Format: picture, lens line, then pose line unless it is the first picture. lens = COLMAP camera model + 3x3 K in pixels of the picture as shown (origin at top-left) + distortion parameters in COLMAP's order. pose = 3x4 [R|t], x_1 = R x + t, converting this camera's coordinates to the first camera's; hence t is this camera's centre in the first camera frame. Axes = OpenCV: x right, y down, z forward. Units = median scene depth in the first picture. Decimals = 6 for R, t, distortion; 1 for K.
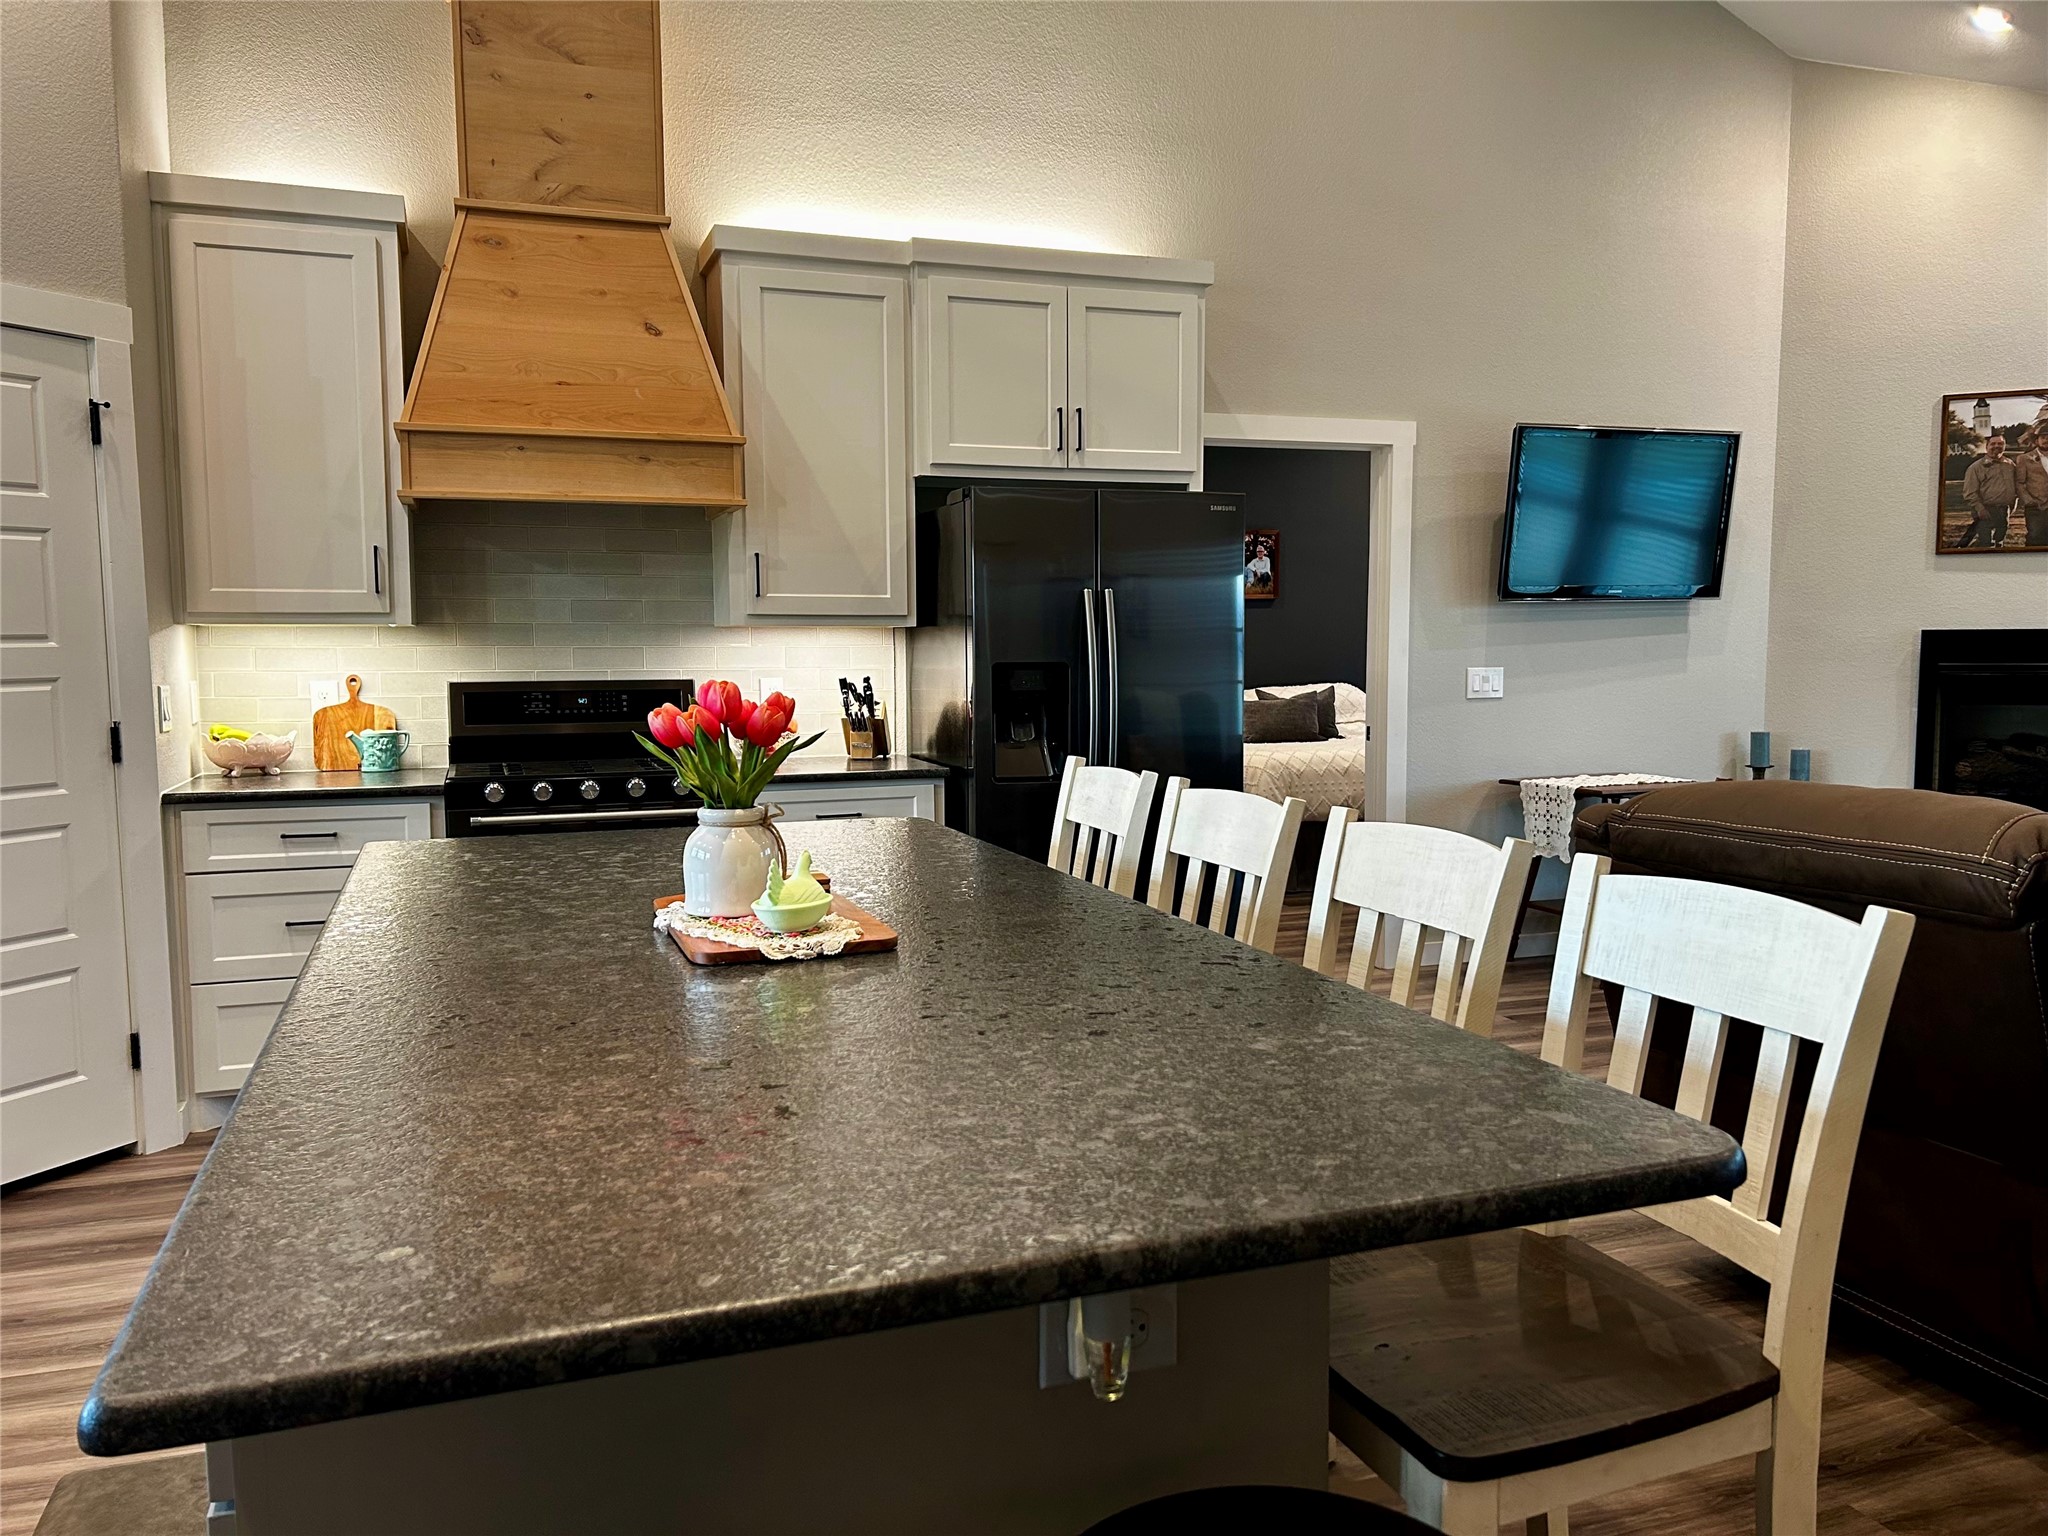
lens RADIAL K [[1533.9, 0, 1029.8], [0, 1533.9, 763.9], [0, 0, 1]] dist [0.070593, -0.086320]
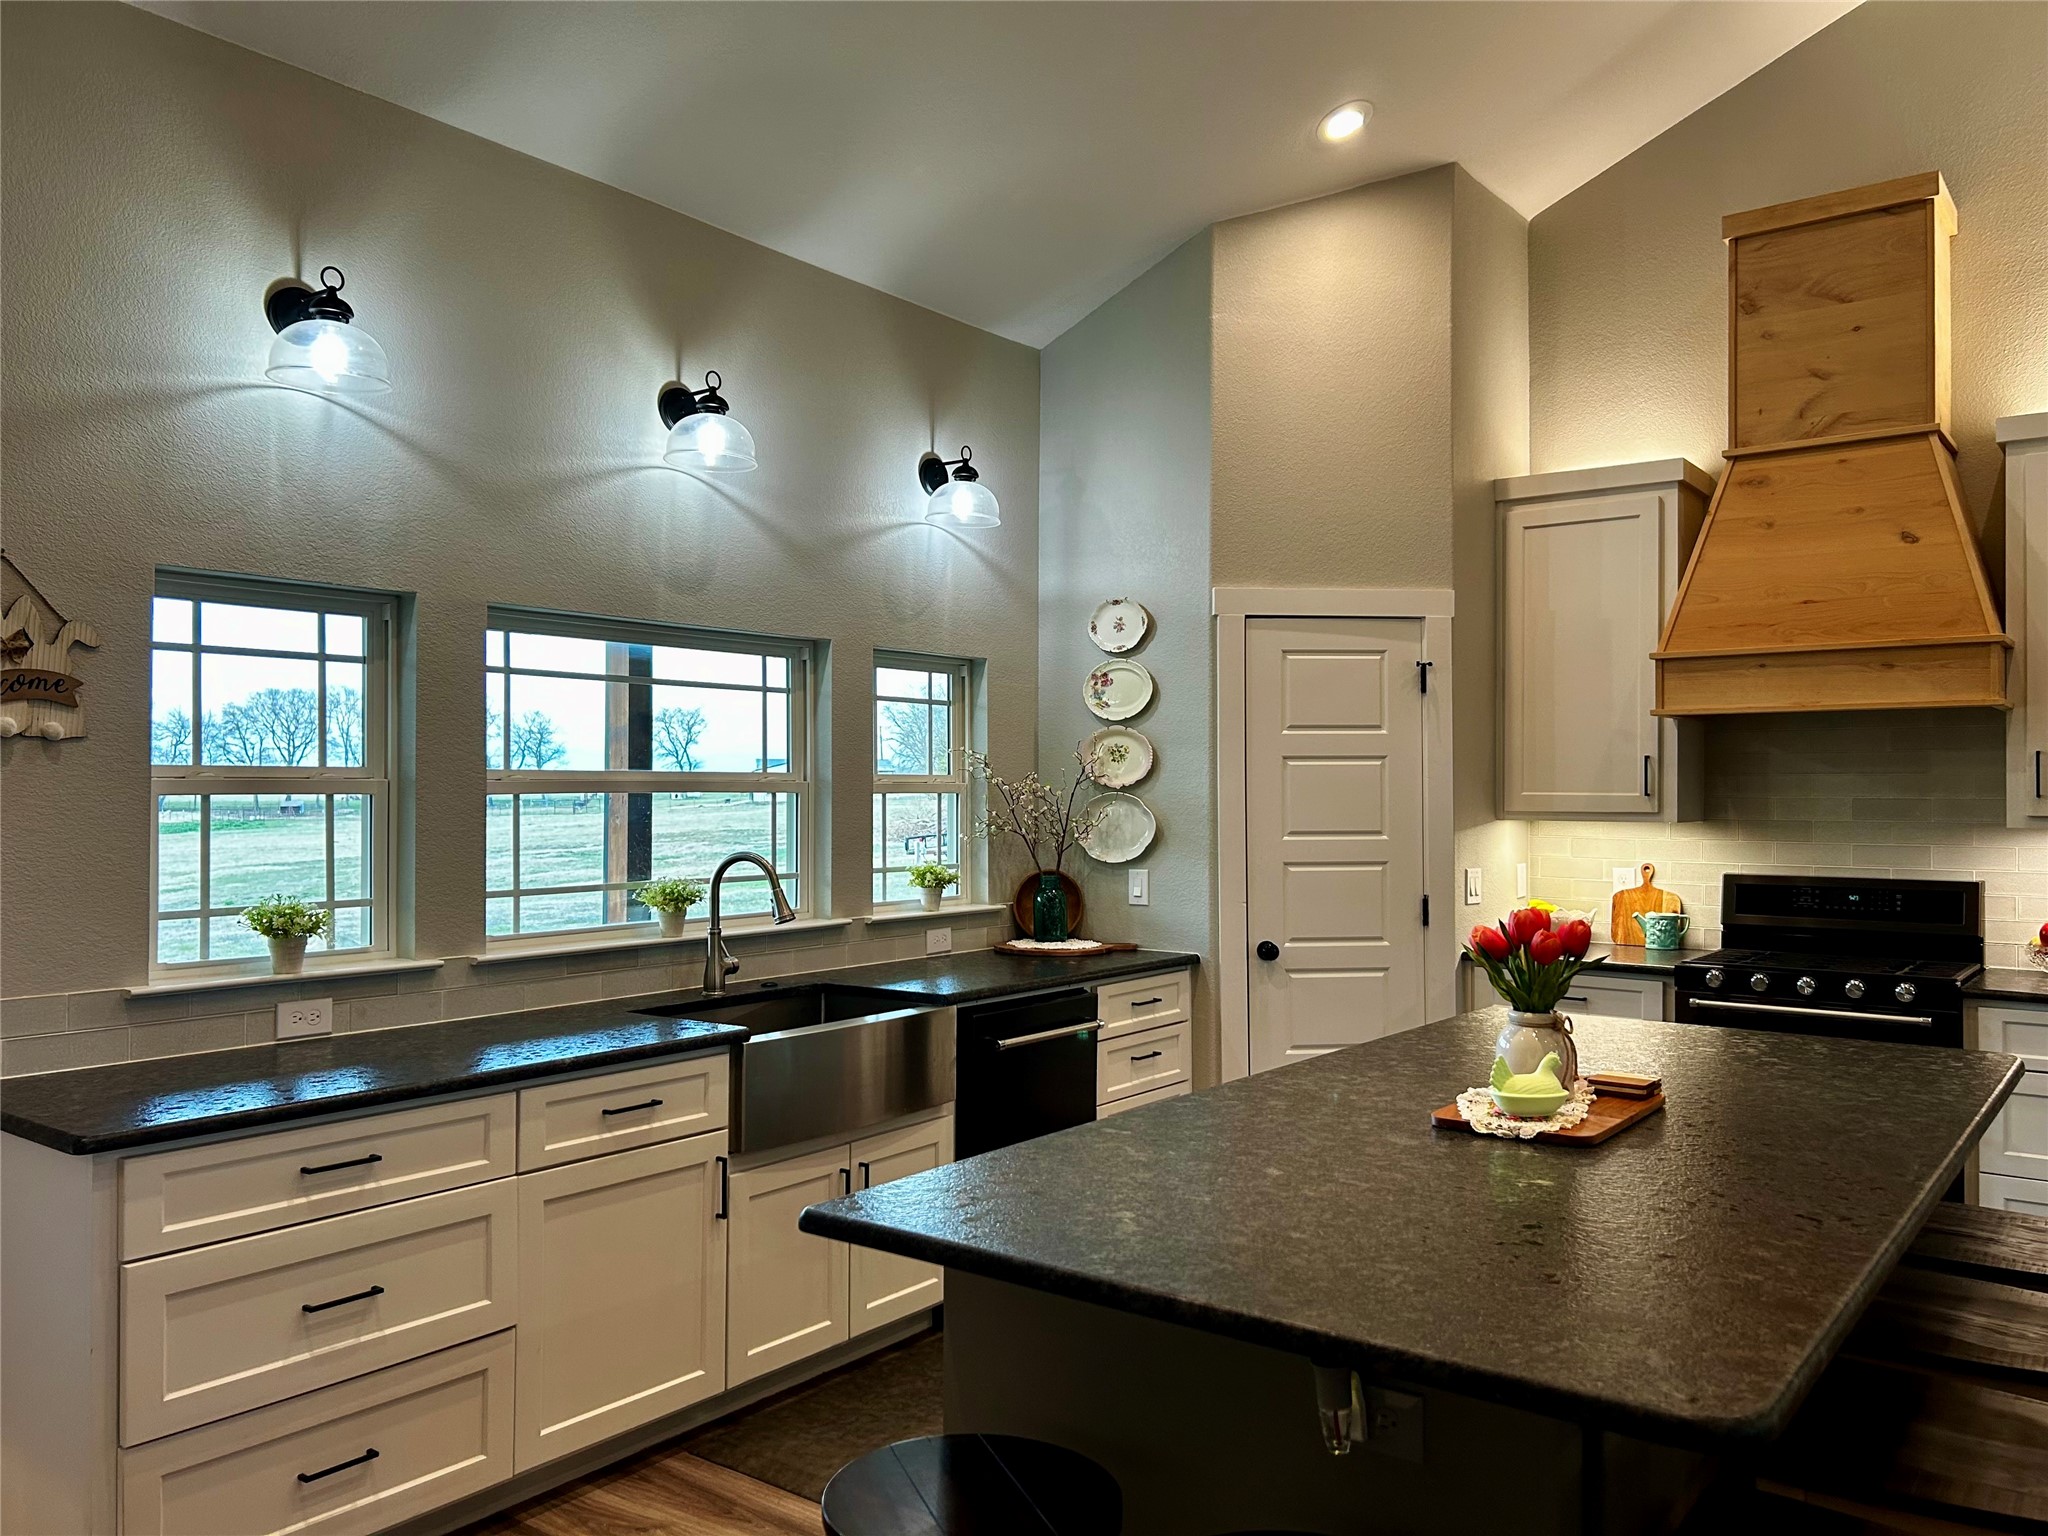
lens RADIAL K [[1531.5, 0, 1035.6], [0, 1531.5, 770.3], [0, 0, 1]] dist [0.088978, -0.108044]
pose [[0.546807, -0.006313, -0.837235, 0.277148], [-0.072272, 0.995883, -0.054711, -0.029749], [0.834133, 0.090425, 0.544100, -0.016603]]
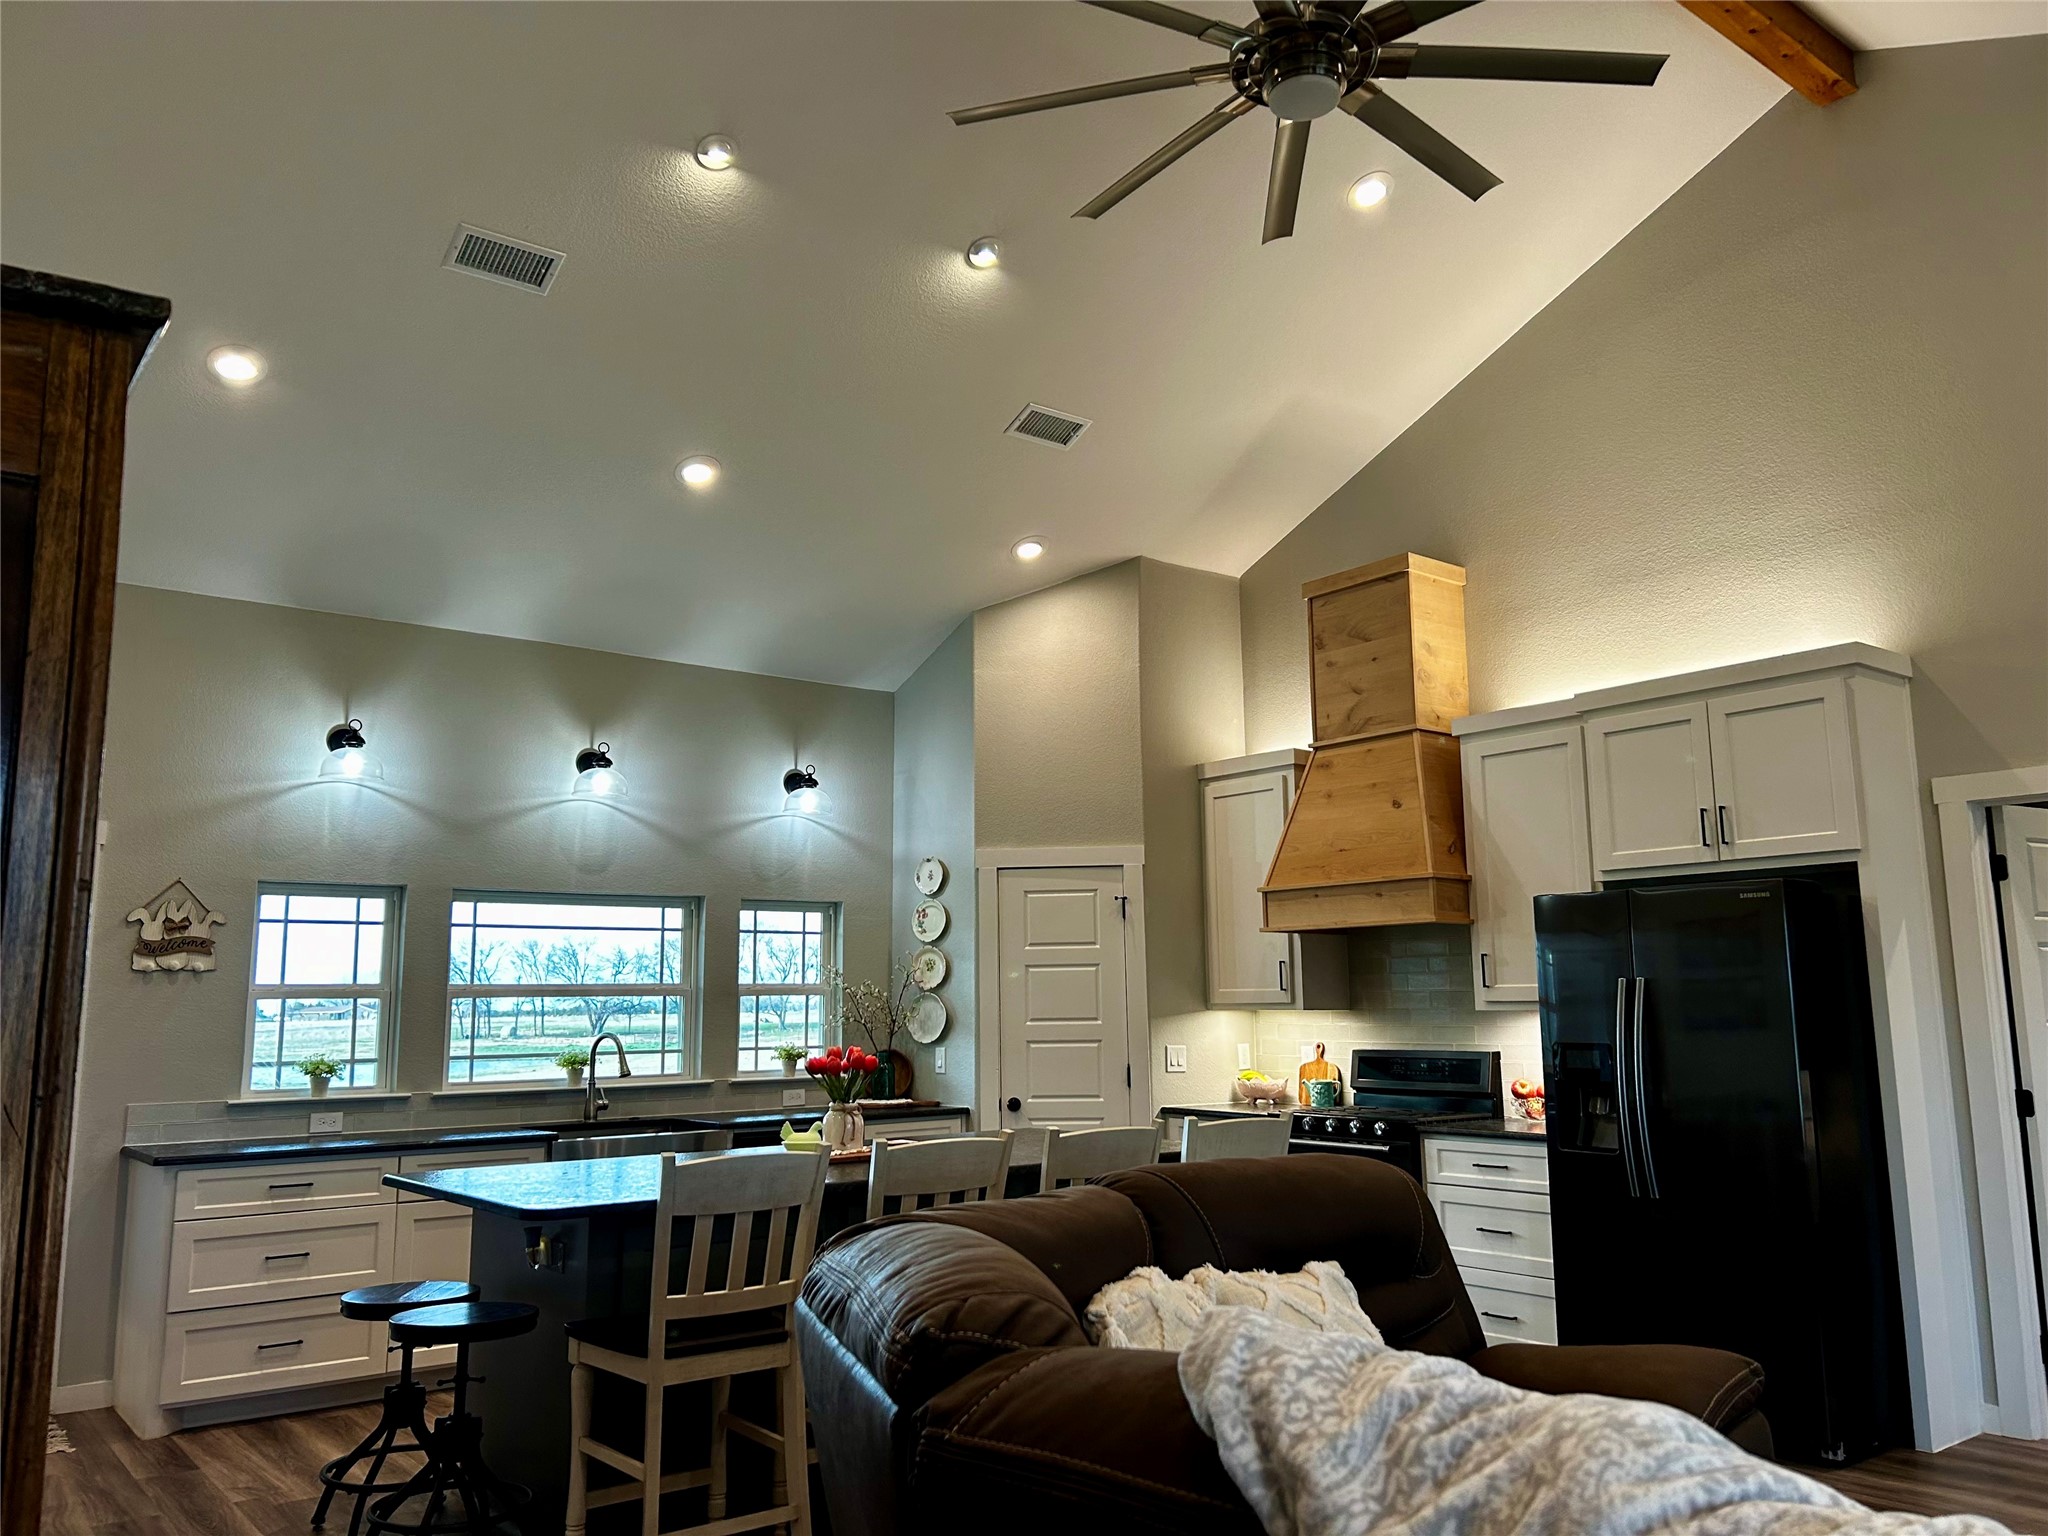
lens RADIAL K [[1523.3, 0, 1024.0], [0, 1523.3, 768.0], [0, 0, 1]] dist [0.084347, -0.094183]
pose [[0.320801, -0.146930, -0.935681, 0.922405], [-0.069719, 0.981551, -0.178036, -0.032834], [0.944577, 0.122349, 0.304639, 0.216735]]
